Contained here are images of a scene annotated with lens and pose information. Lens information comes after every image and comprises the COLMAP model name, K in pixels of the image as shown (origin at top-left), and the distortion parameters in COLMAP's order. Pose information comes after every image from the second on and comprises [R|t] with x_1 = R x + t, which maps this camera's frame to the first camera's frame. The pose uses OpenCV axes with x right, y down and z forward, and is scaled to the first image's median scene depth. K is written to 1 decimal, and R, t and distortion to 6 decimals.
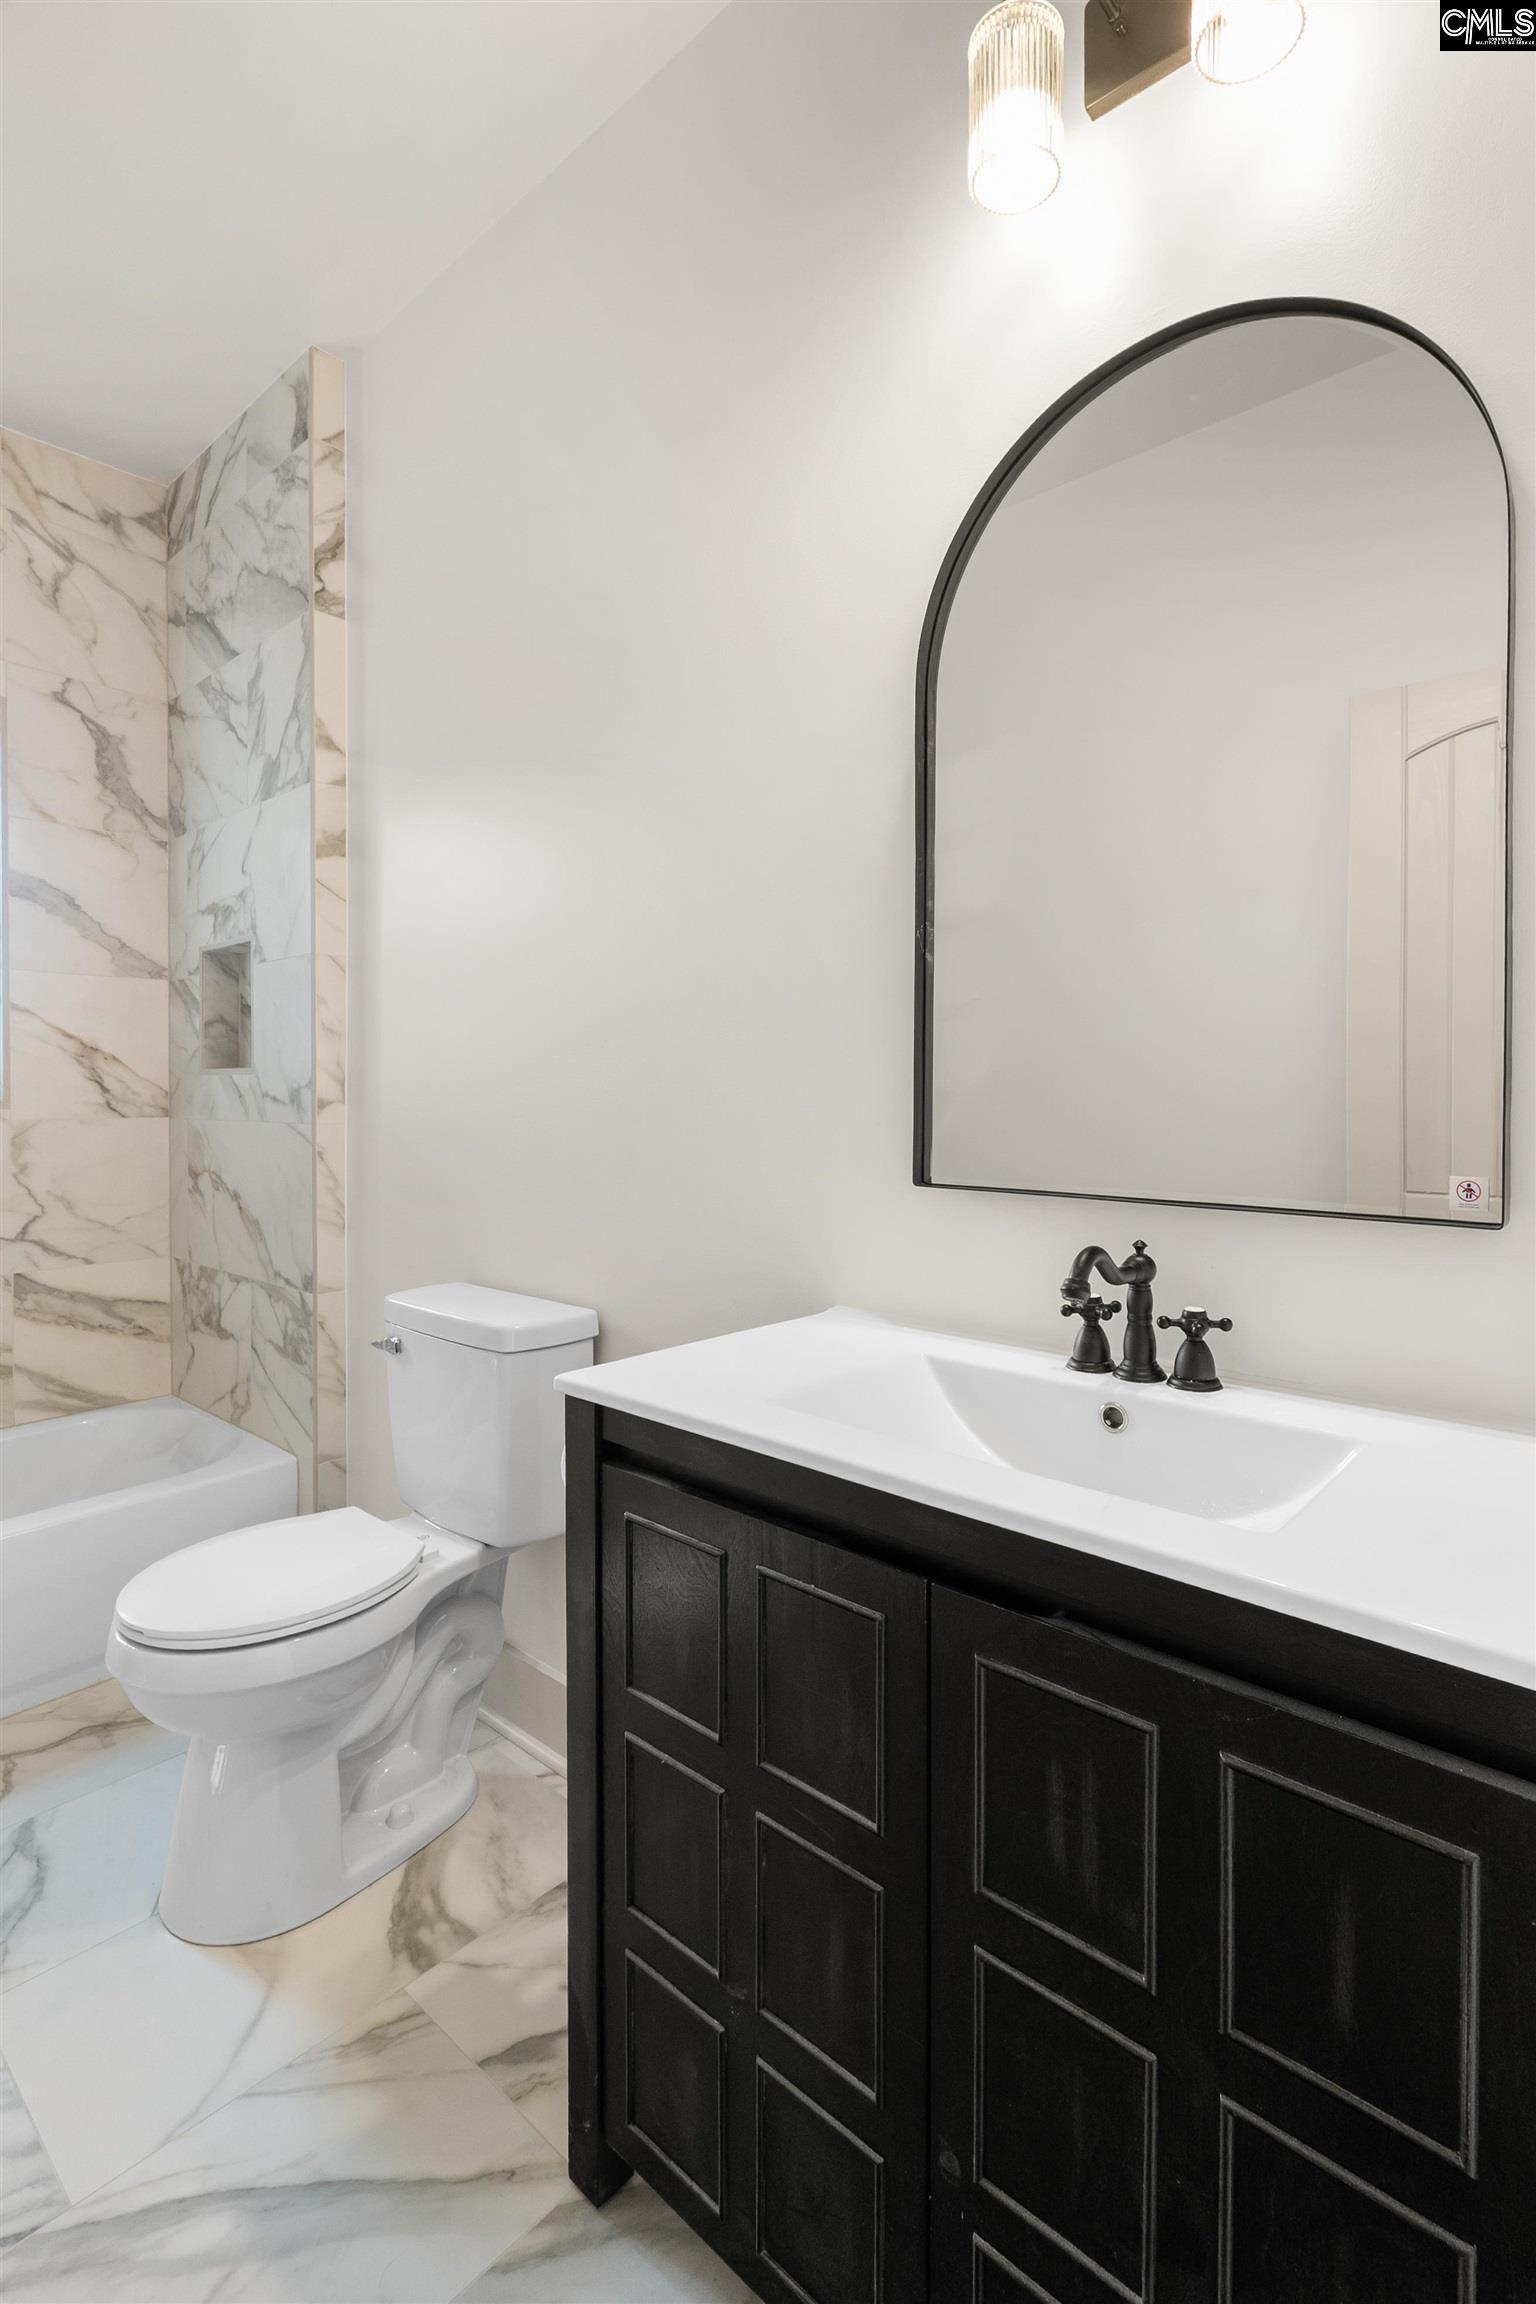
lens RADIAL K [[1063.1, 0, 768.3], [0, 1063.1, 1153.1], [0, 0, 1]] dist [-0.000242, -0.000104]
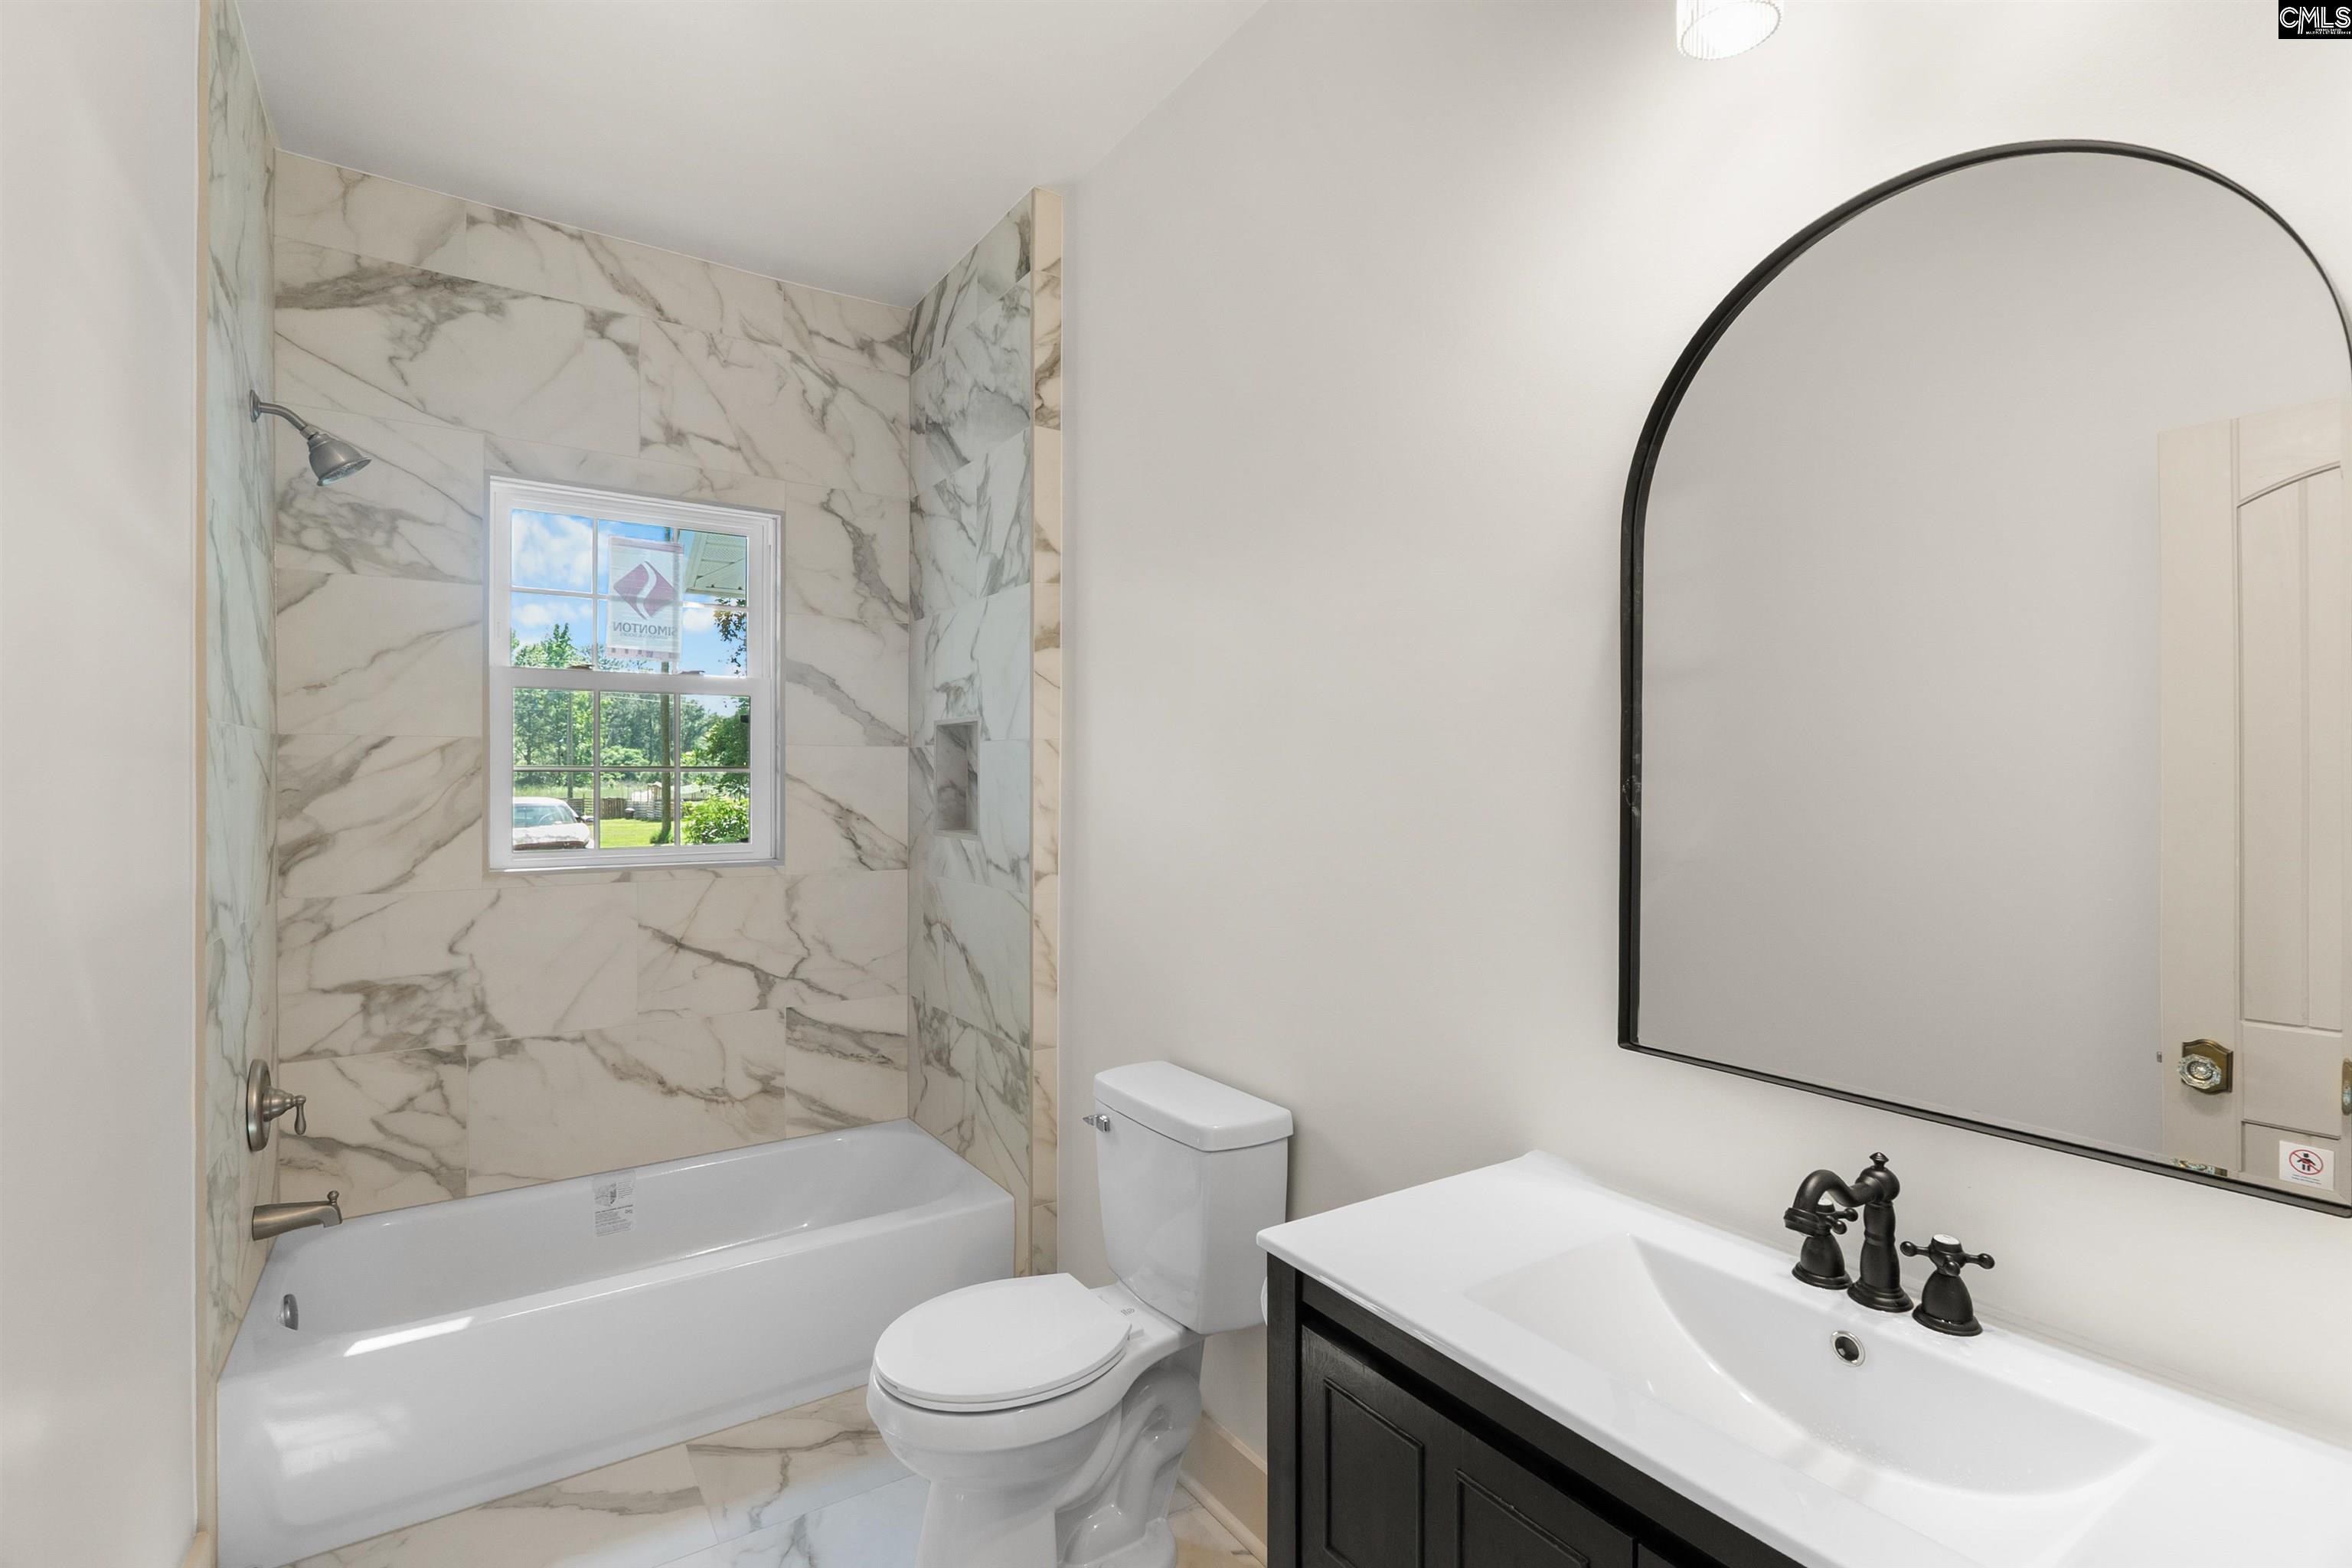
lens RADIAL K [[1085.3, 0, 1177.3], [0, 1085.3, 766.0], [0, 0, 1]] dist [-0.000242, -0.000104]
pose [[0.969199, 0.001442, -0.246274, -0.007576], [-0.004660, 0.999911, -0.012486, -0.146813], [0.246234, 0.013249, 0.969120, -0.046309]]
